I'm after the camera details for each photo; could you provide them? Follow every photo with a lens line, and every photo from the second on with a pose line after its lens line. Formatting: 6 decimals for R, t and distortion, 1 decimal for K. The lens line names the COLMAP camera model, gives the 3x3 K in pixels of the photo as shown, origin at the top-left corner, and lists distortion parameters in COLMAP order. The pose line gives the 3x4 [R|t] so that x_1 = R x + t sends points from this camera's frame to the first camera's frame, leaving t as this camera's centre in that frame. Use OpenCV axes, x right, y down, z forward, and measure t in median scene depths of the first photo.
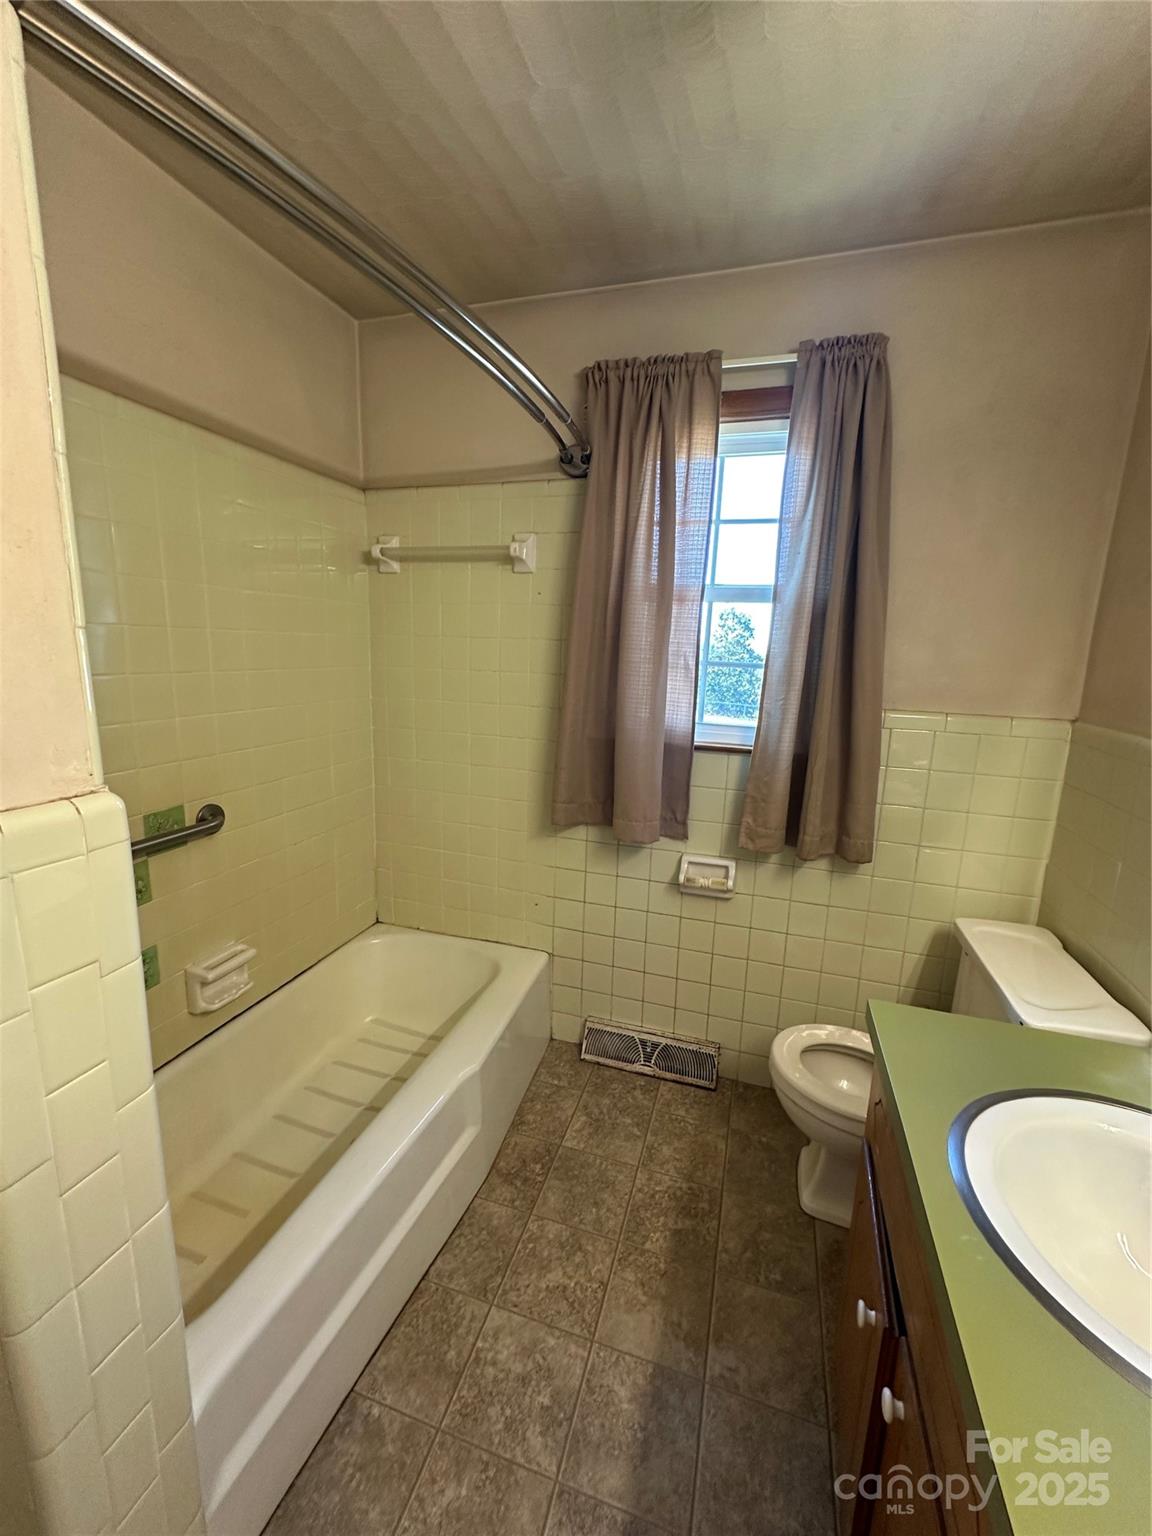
lens RADIAL K [[612.0, 0, 578.6], [0, 612.0, 768.9], [0, 0, 1]] dist [-0.005733, 0.002077]
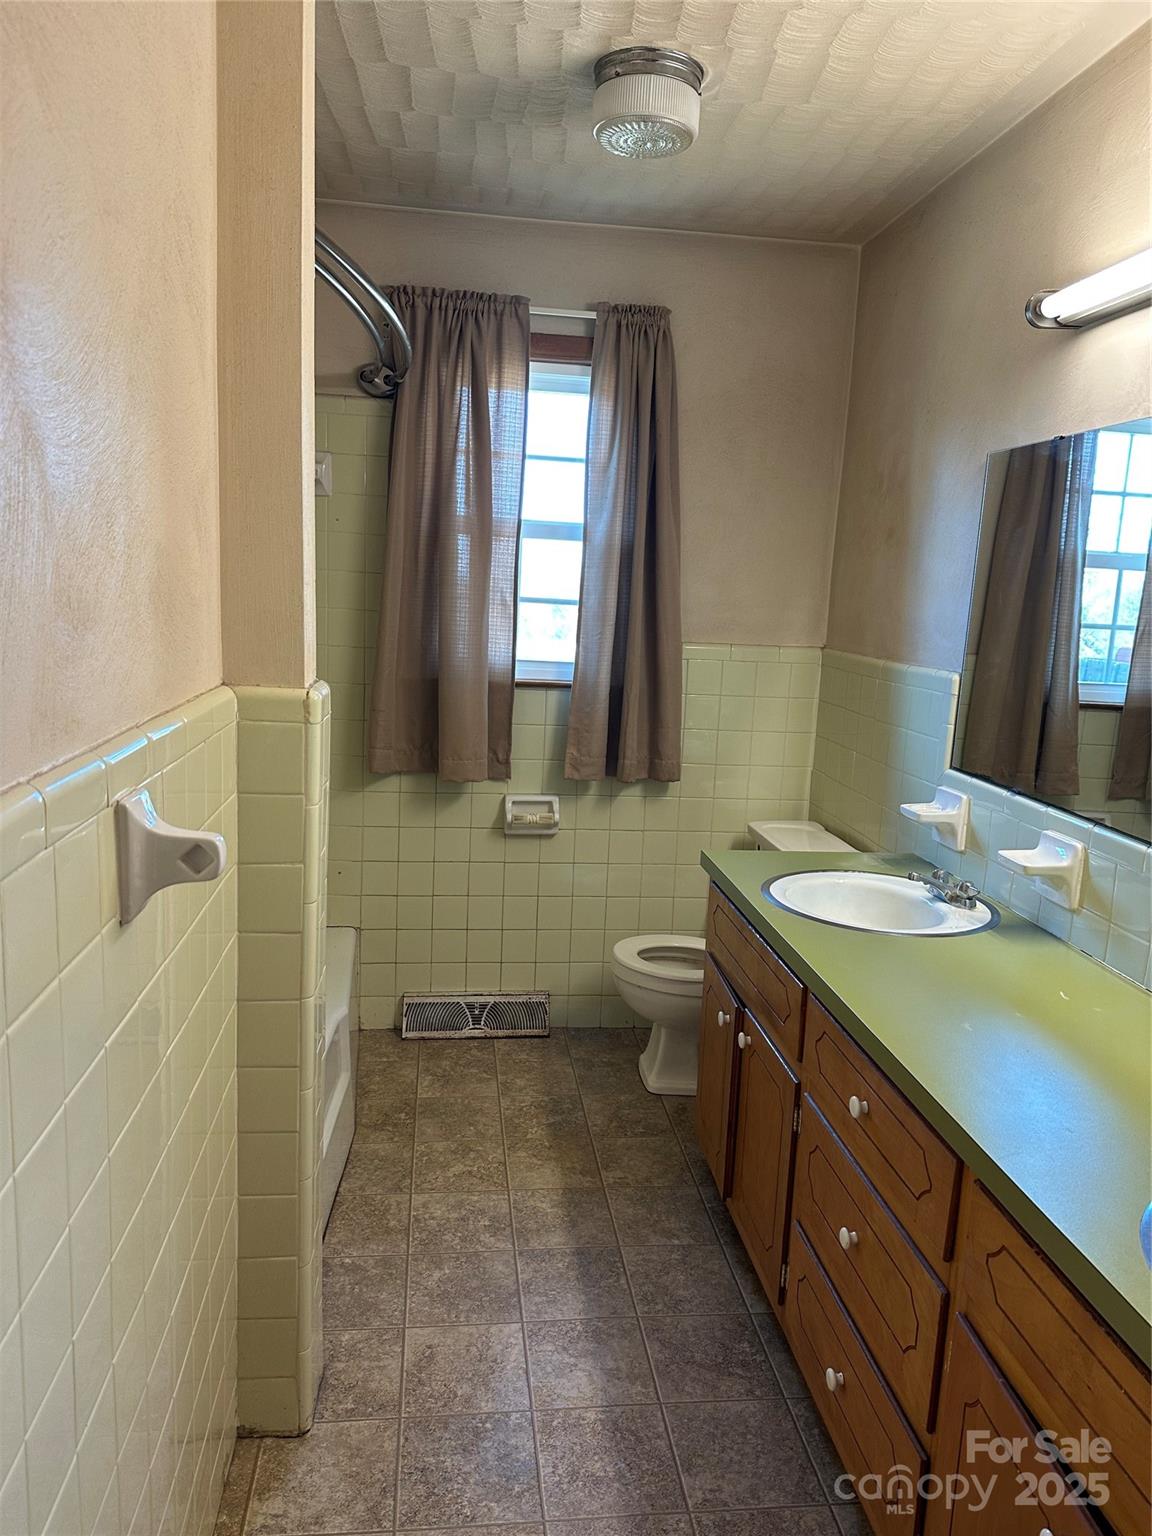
lens RADIAL K [[1083.6, 0, 568.9], [0, 1083.6, 778.6], [0, 0, 1]] dist [0.085116, -0.107917]
pose [[0.912431, -0.063146, 0.404330, -0.485624], [0.062348, 0.997939, 0.015154, 0.104431], [-0.404453, 0.011382, 0.914488, -0.693820]]
